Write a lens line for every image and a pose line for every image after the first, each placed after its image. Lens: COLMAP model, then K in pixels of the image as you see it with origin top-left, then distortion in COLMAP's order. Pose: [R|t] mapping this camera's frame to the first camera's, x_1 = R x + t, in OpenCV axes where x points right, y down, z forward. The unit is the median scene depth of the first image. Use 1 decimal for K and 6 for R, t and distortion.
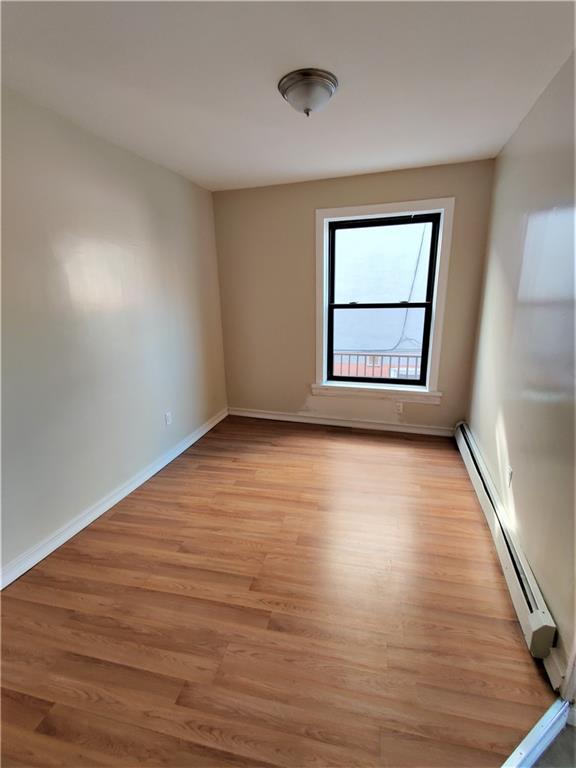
lens RADIAL K [[353.5, 0, 287.1], [0, 353.5, 386.9], [0, 0, 1]] dist [0.037526, -0.021103]
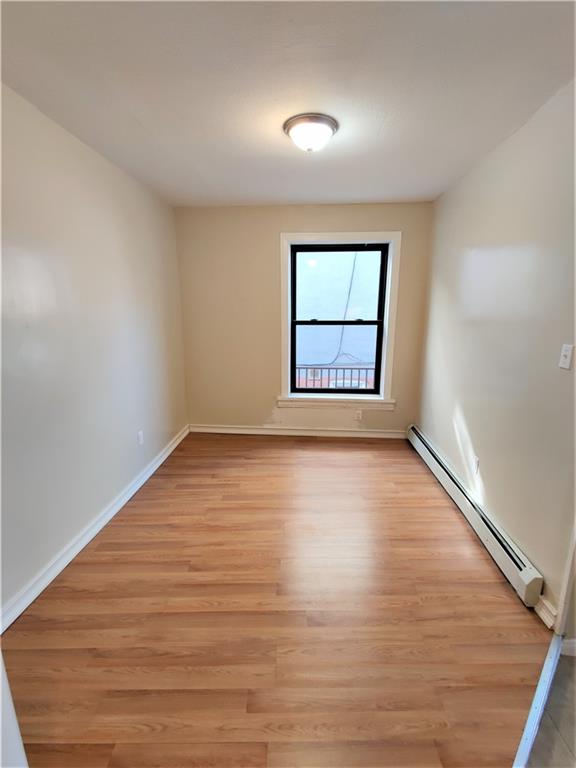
lens RADIAL K [[353.5, 0, 287.1], [0, 353.5, 386.9], [0, 0, 1]] dist [0.037526, -0.021103]
pose [[0.972257, -0.031388, 0.231798, -0.210398], [0.041942, 0.998289, -0.040743, 0.009874], [-0.230123, 0.049335, 0.971910, -0.024330]]
